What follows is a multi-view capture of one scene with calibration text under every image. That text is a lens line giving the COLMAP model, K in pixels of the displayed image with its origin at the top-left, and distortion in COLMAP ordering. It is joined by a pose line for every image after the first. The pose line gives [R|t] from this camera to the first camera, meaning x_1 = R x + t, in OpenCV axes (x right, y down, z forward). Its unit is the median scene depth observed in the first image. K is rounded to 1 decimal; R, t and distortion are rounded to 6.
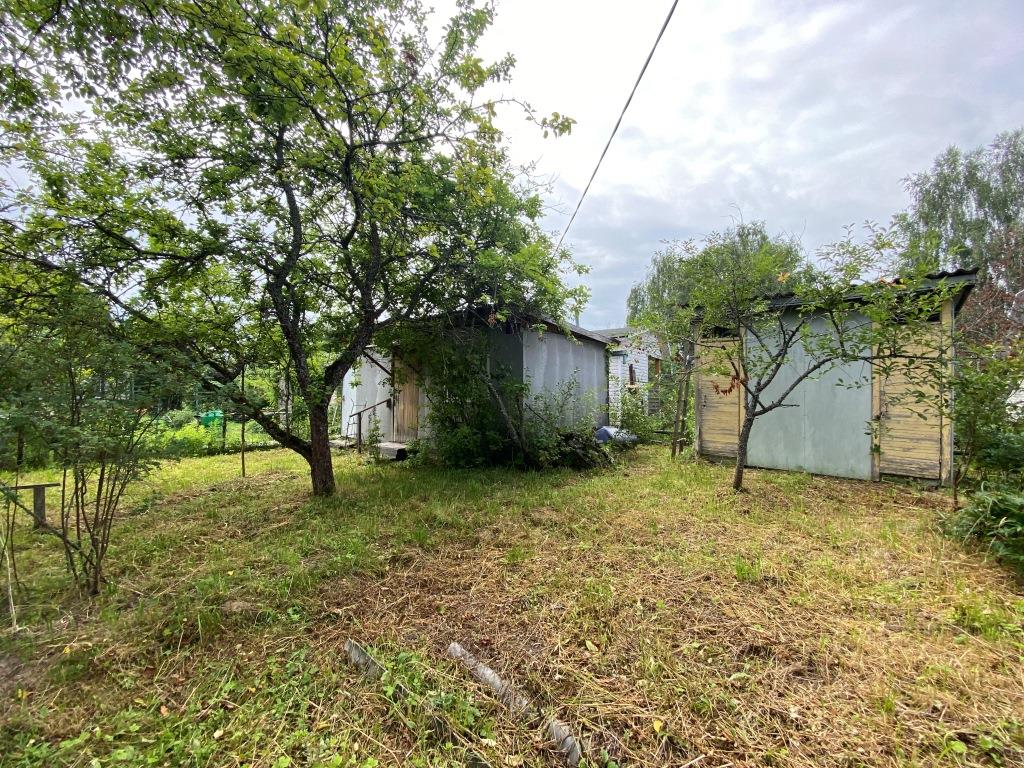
lens RADIAL K [[414.0, 0, 509.8], [0, 414.0, 381.7], [0, 0, 1]] dist [0.019469, -0.019785]
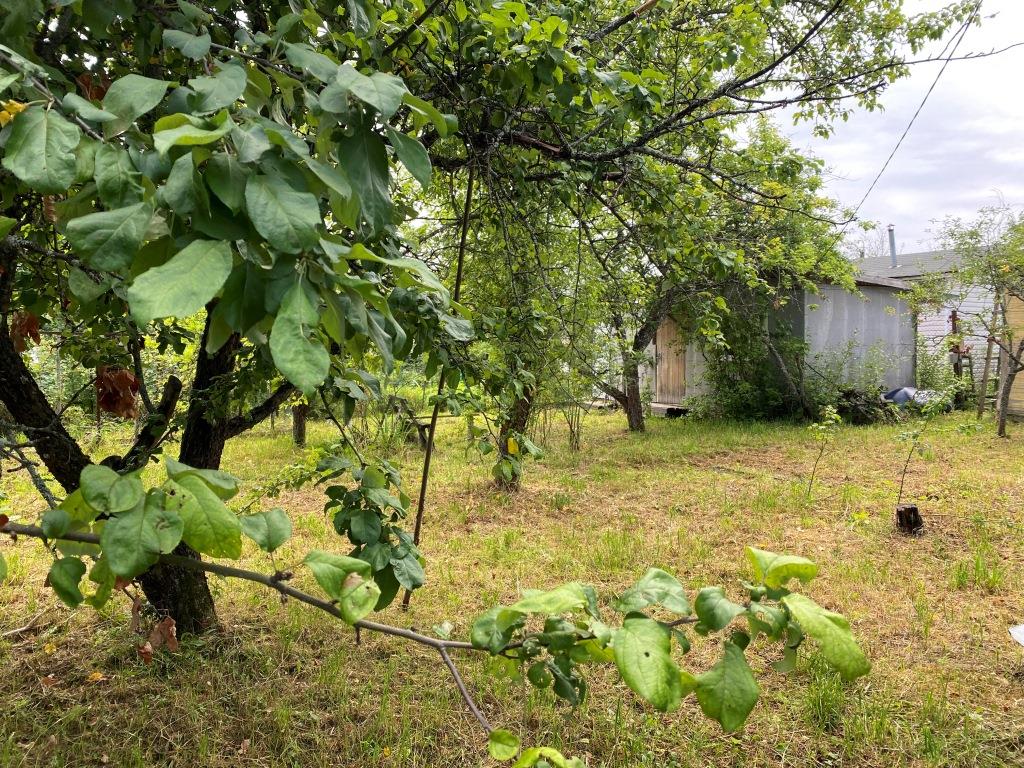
lens RADIAL K [[768.2, 0, 512.0], [0, 768.2, 384.0], [0, 0, 1]] dist [0.003371, -0.003390]
pose [[0.938184, 0.007593, -0.346054, 0.014626], [0.020286, 0.996835, 0.076870, -0.055702], [0.345542, -0.079138, 0.935060, -1.085015]]
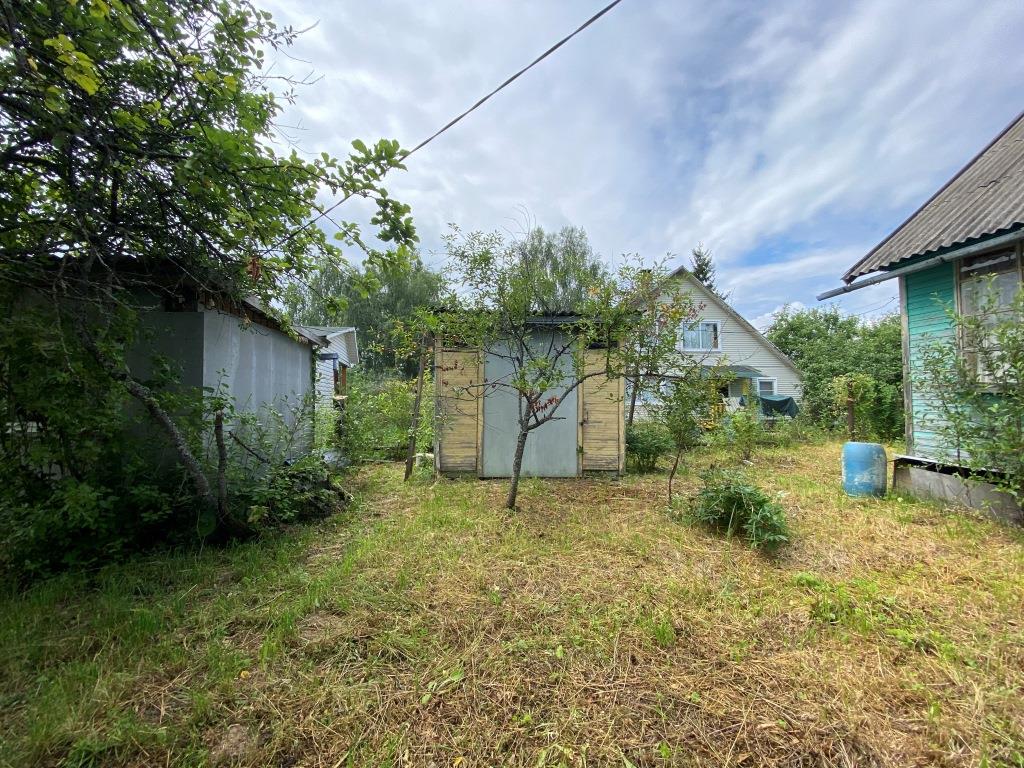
lens RADIAL K [[414.0, 0, 509.8], [0, 414.0, 381.7], [0, 0, 1]] dist [0.019469, -0.019785]
pose [[0.701755, 0.020618, 0.712120, -0.096309], [-0.007872, 0.999745, -0.021188, -0.006867], [-0.712375, 0.009263, 0.701738, 0.262907]]
